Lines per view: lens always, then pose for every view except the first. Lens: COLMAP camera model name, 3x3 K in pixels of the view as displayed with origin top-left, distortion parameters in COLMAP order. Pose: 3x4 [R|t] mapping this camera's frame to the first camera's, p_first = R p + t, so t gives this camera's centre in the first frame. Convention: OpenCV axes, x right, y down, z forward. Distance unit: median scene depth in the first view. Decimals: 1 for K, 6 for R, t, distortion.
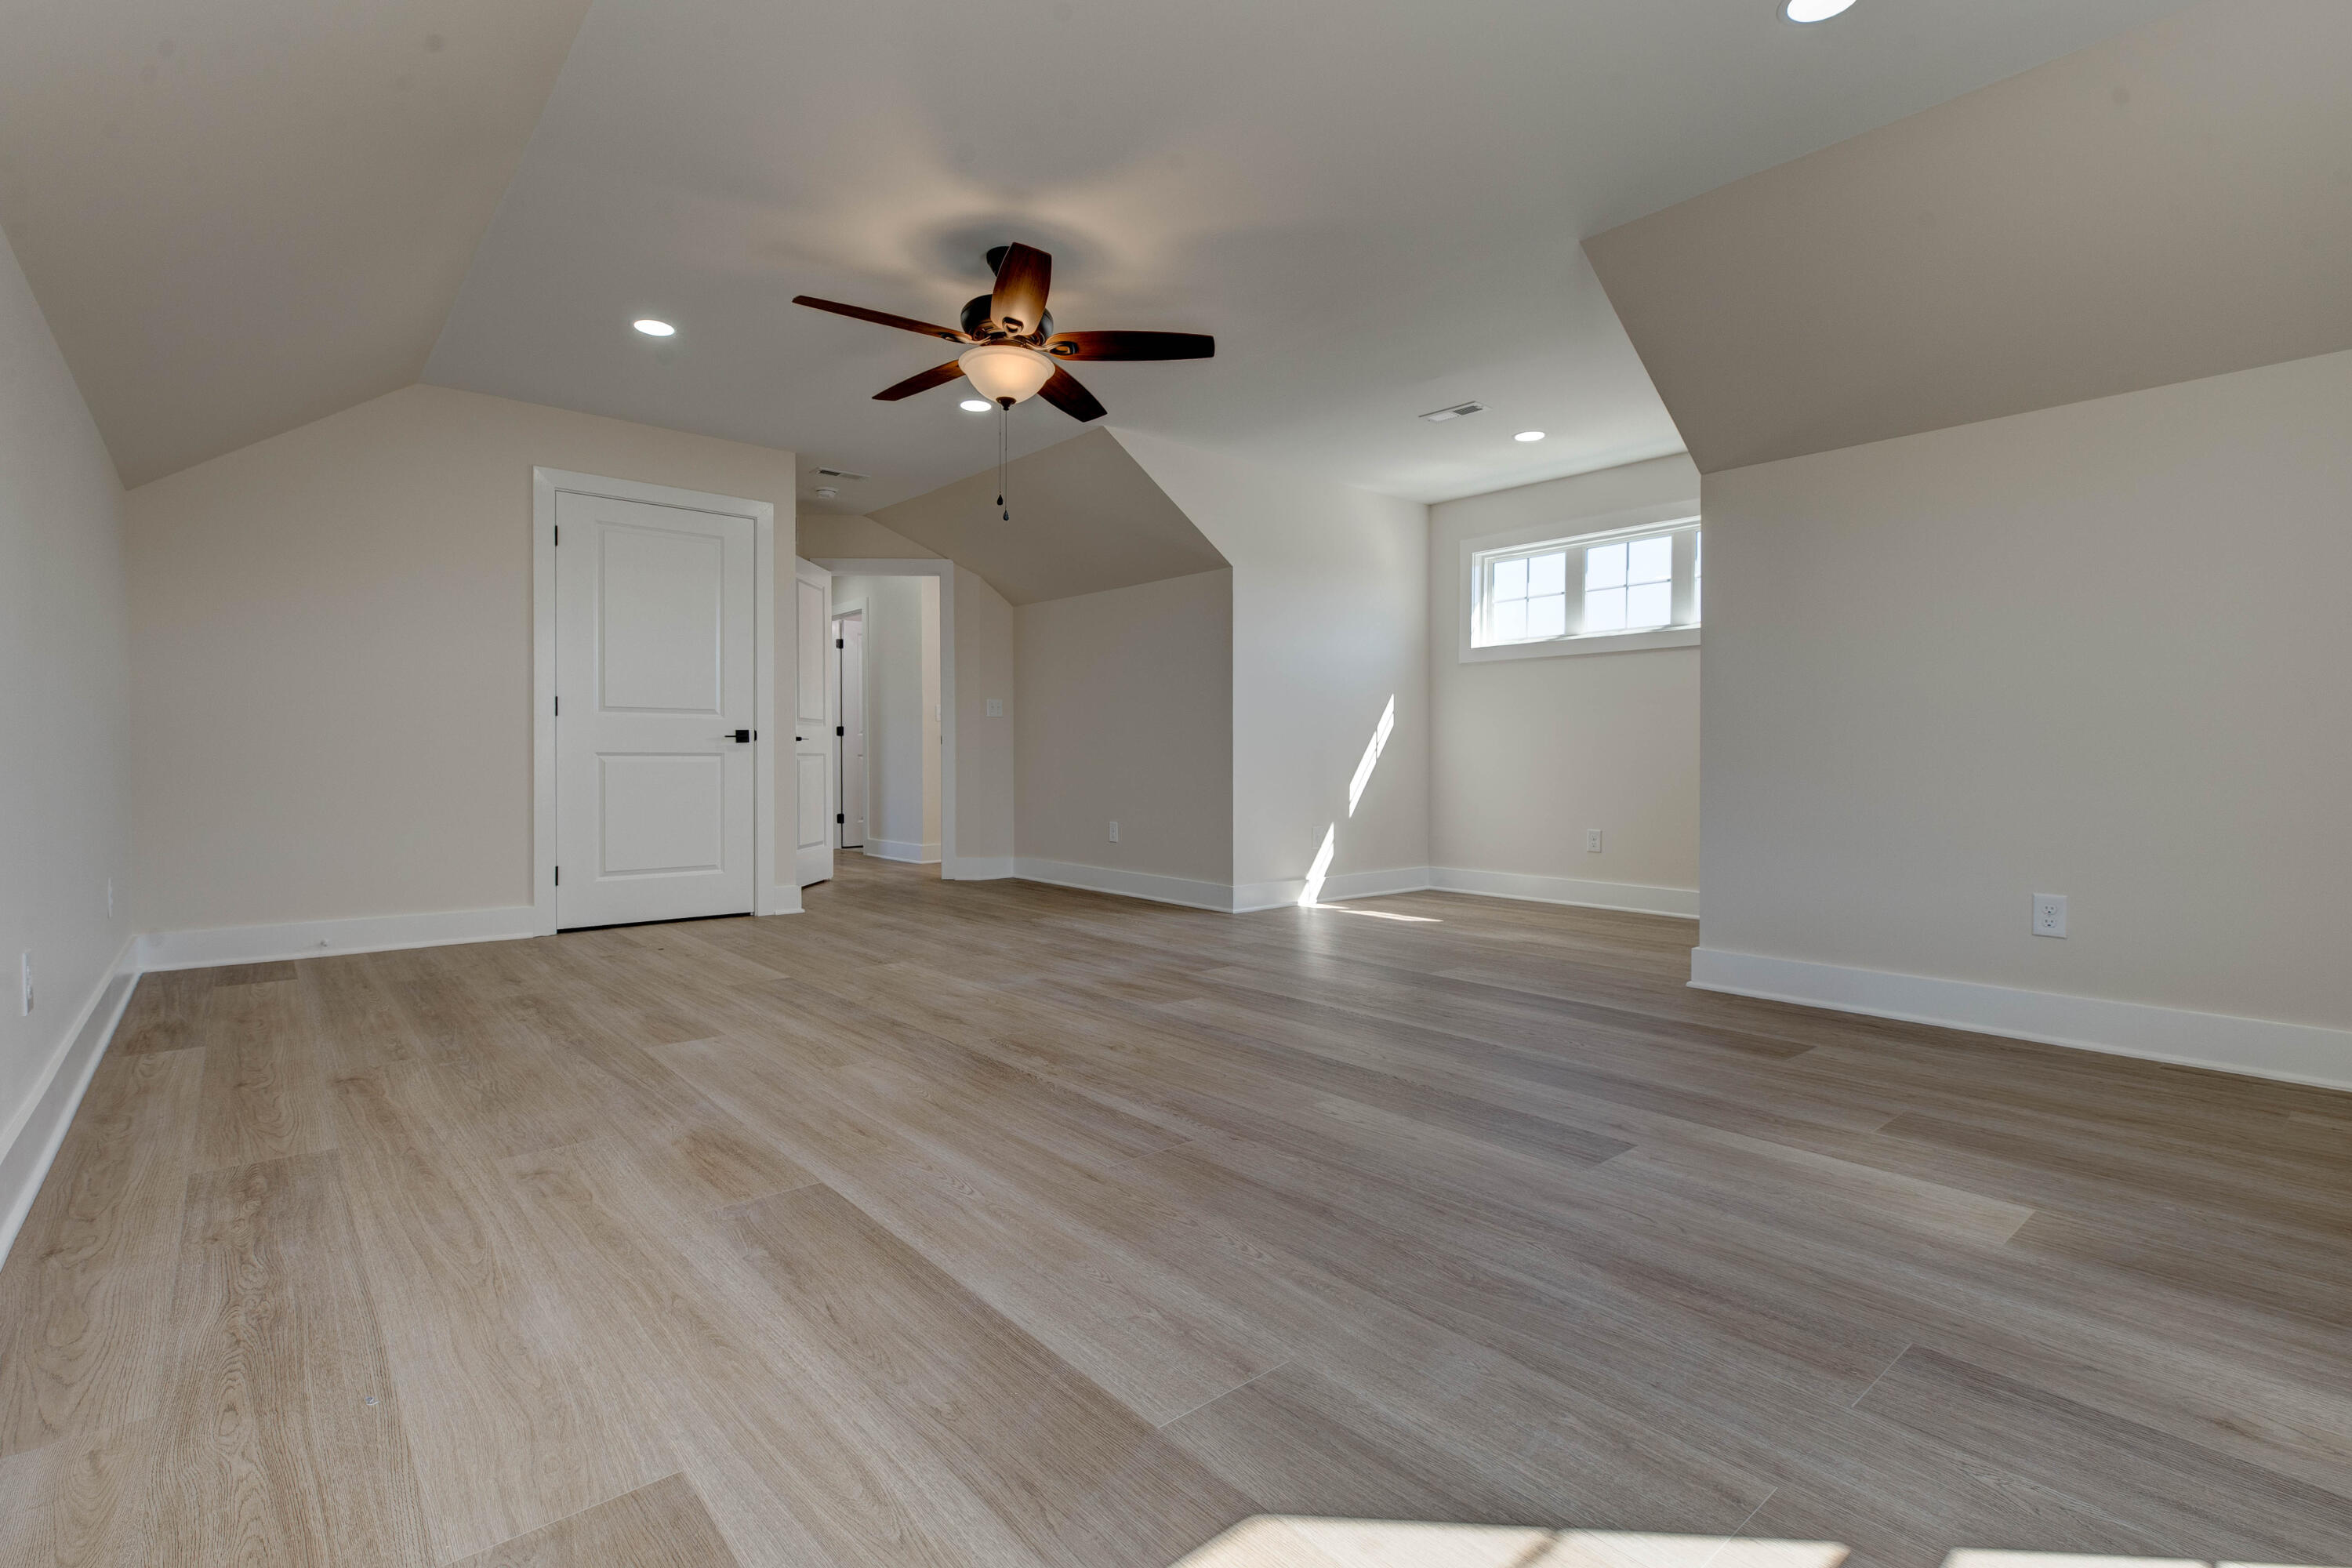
lens RADIAL K [[1101.2, 0, 1138.4], [0, 1101.2, 755.8], [0, 0, 1]] dist [0.003652, 0.000256]
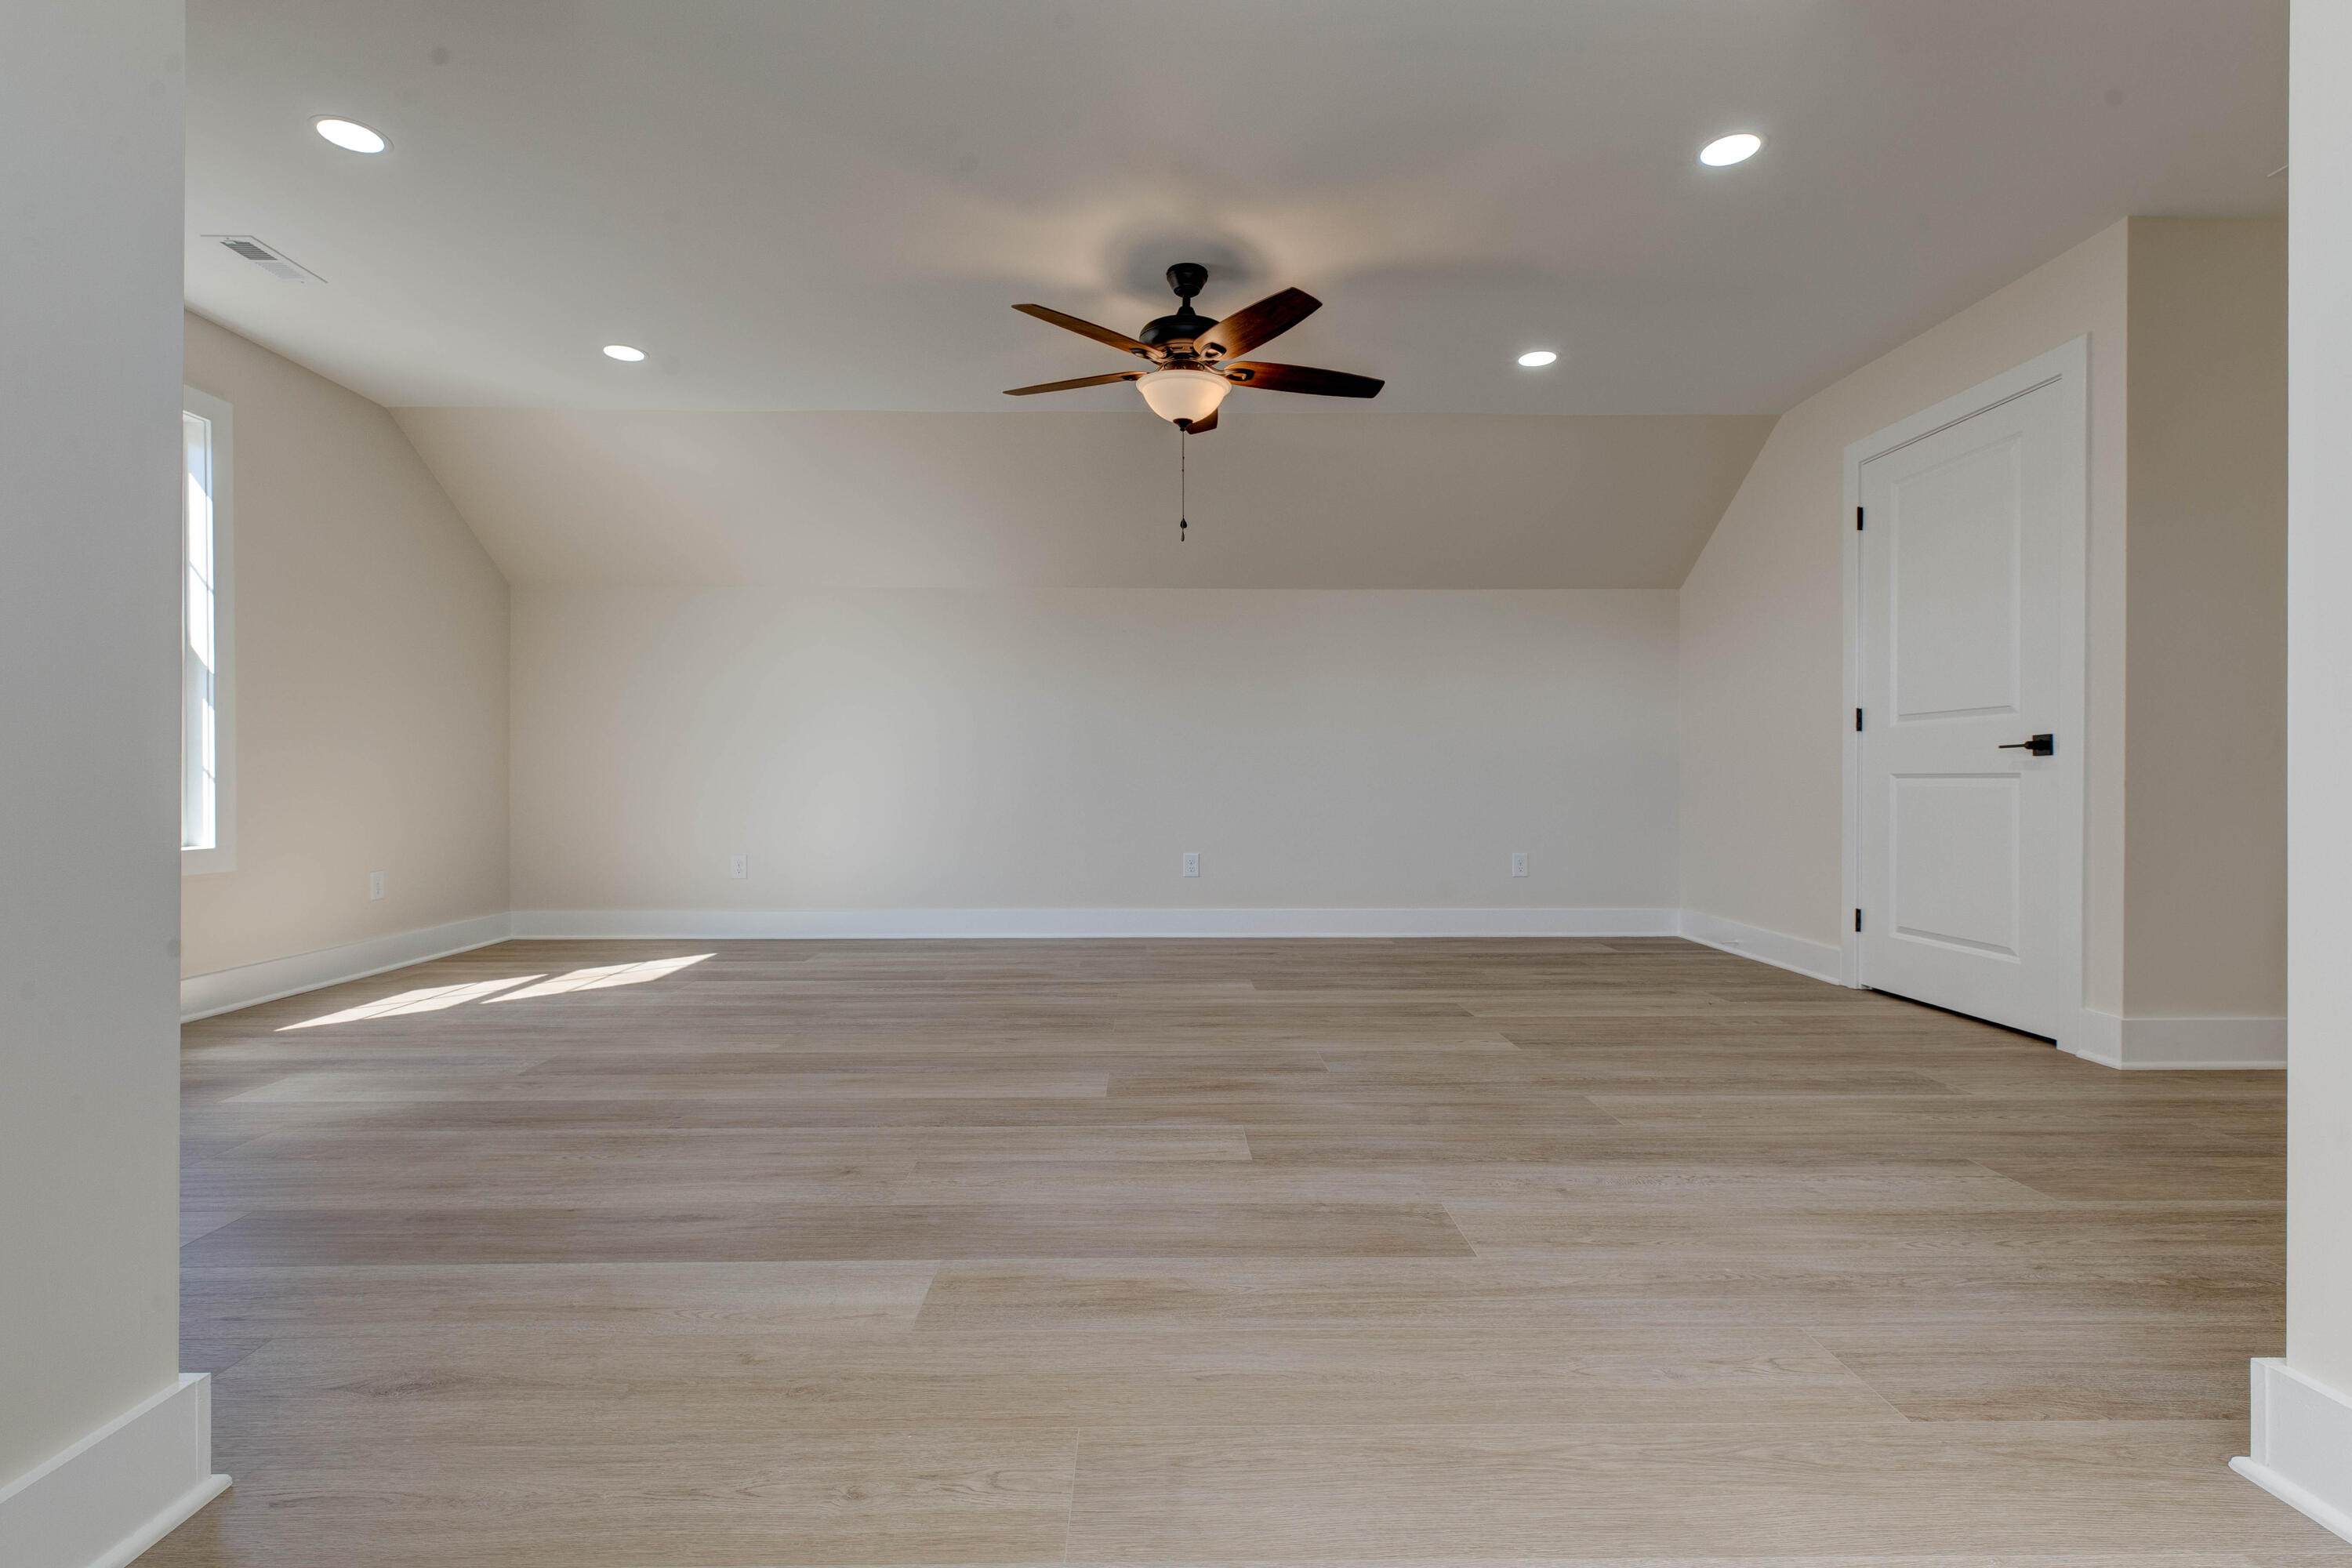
lens RADIAL K [[1072.3, 0, 1171.0], [0, 1072.3, 776.3], [0, 0, 1]] dist [-0.001427, -0.000198]
pose [[-0.616001, -0.003998, -0.787736, 0.872041], [-0.001227, 0.999991, -0.004115, 0.005394], [0.787745, -0.001568, -0.616000, 2.136190]]
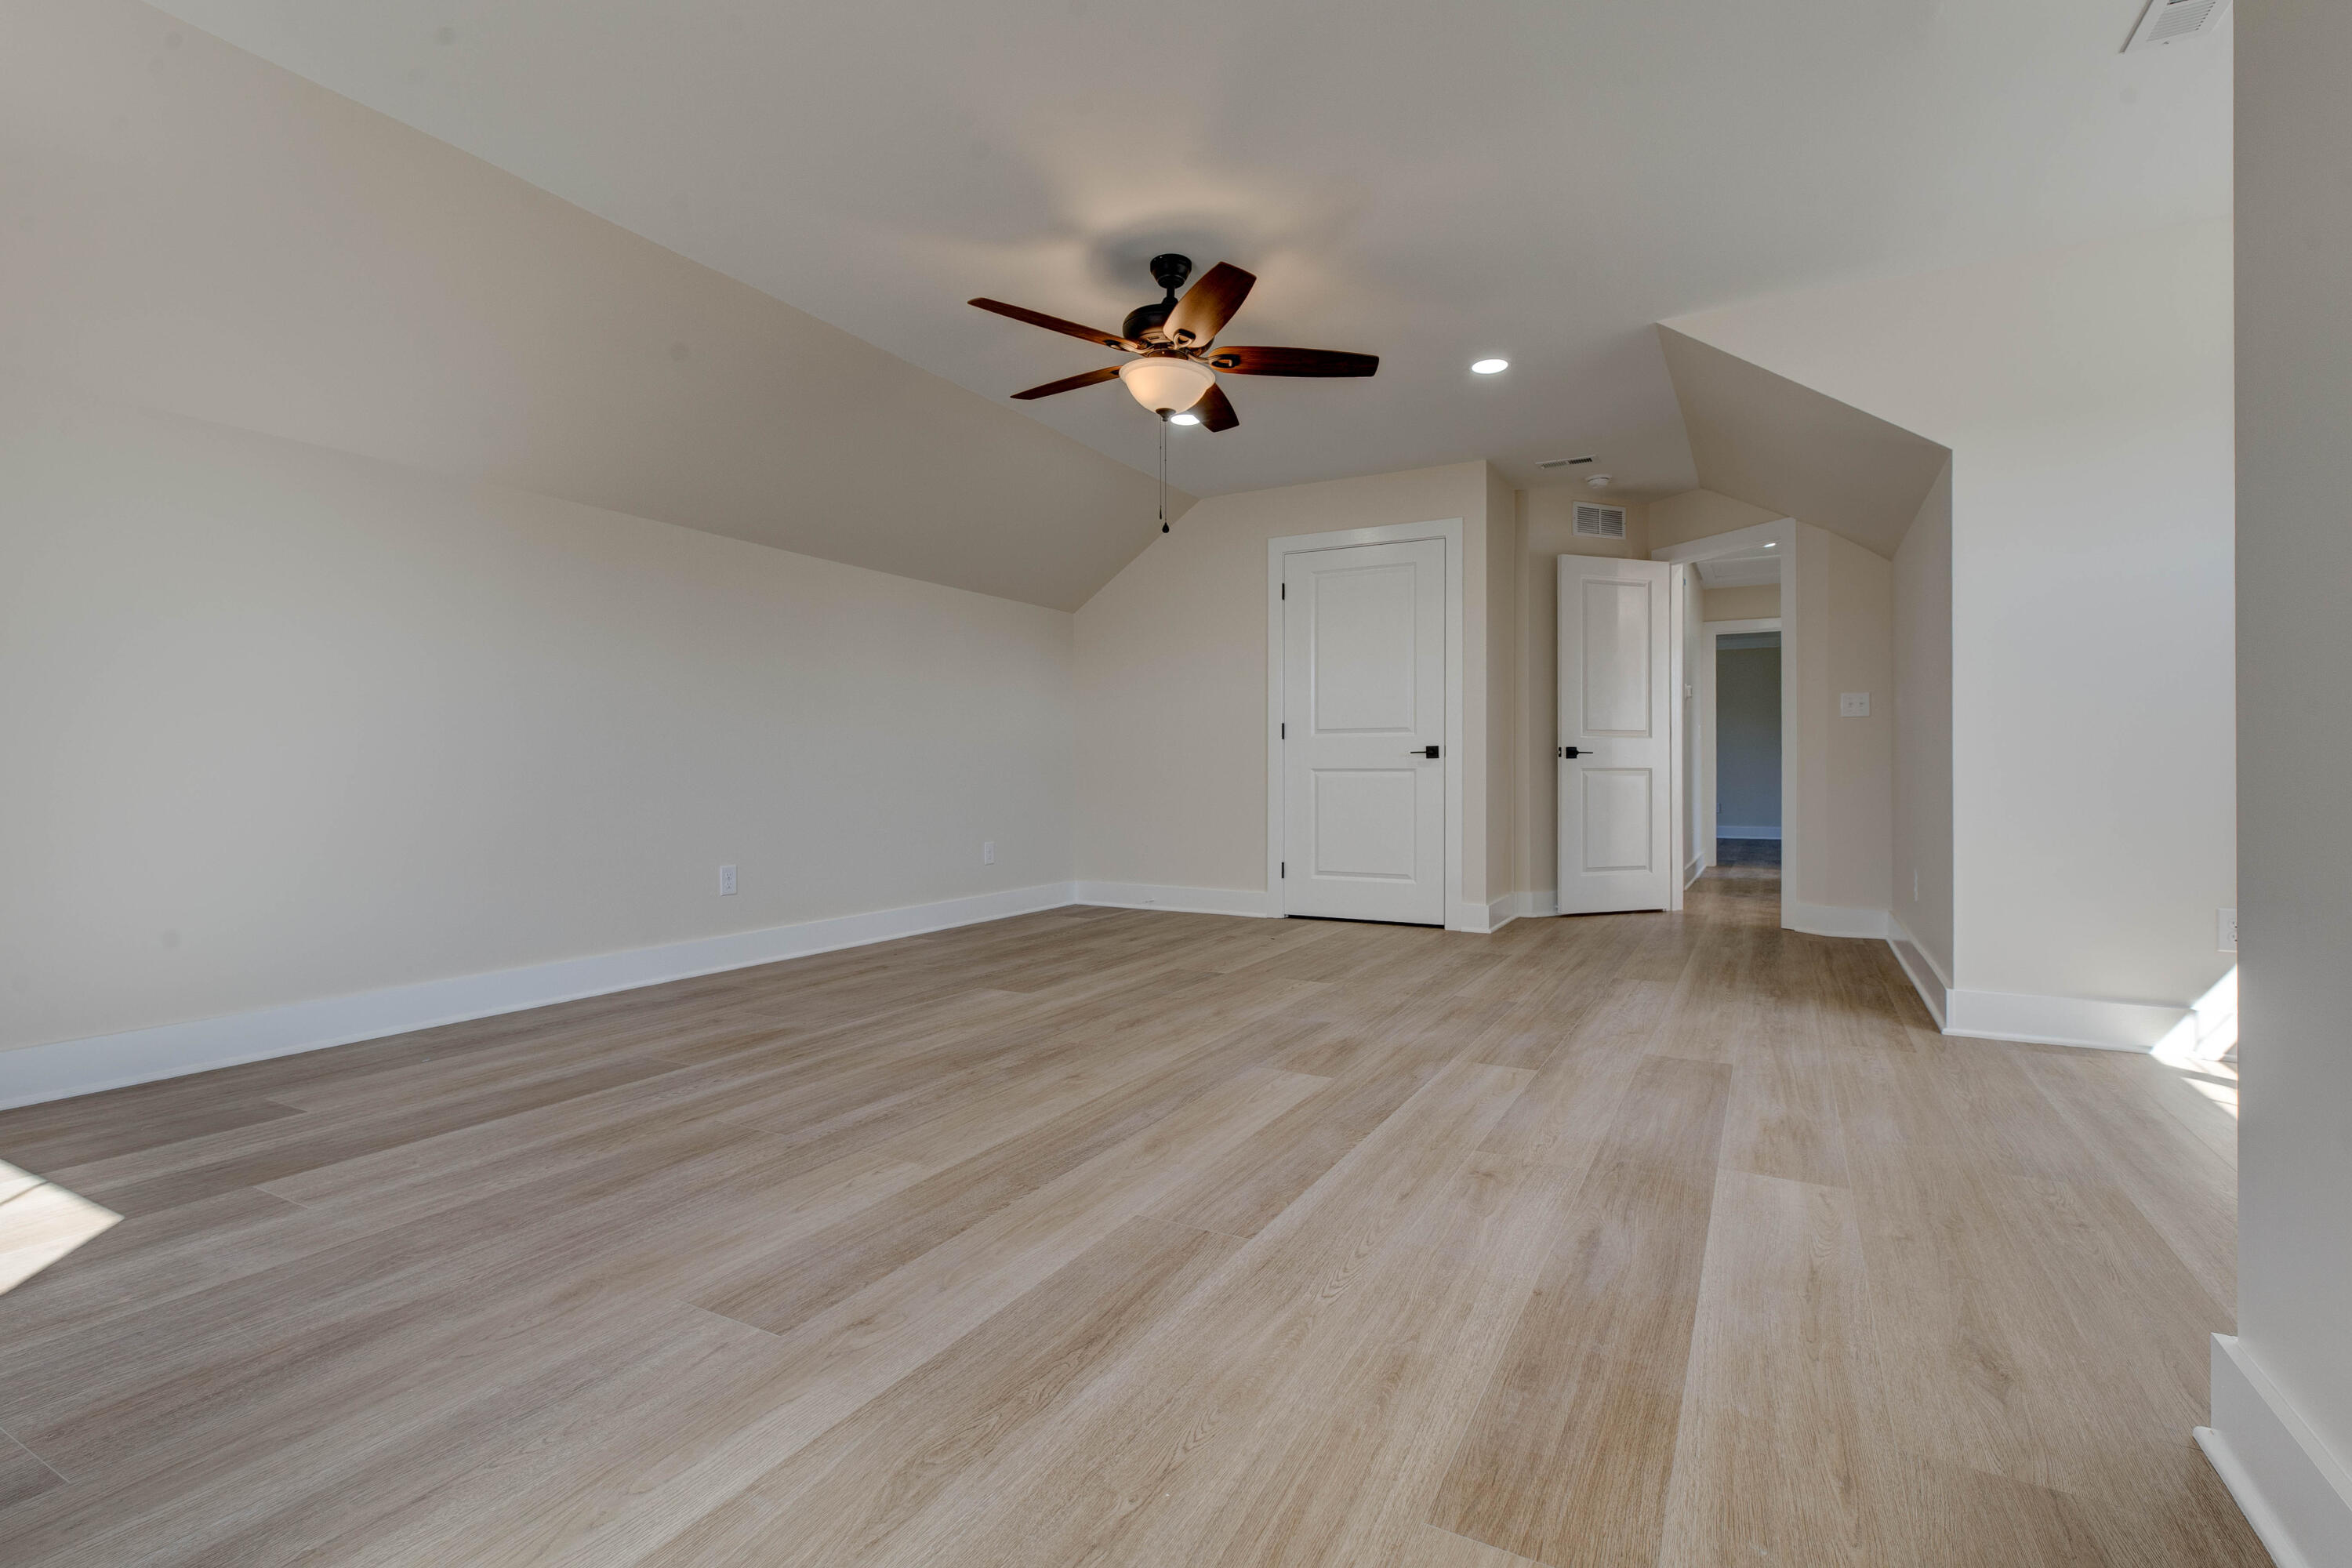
lens RADIAL K [[1082.1, 0, 1174.4], [0, 1082.1, 761.3], [0, 0, 1]] dist [0.001544, -0.000137]
pose [[0.369791, -0.010895, -0.929051, 1.055452], [0.002762, 0.999940, -0.010627, 0.002153], [0.929111, 0.001364, 0.369798, 0.877193]]
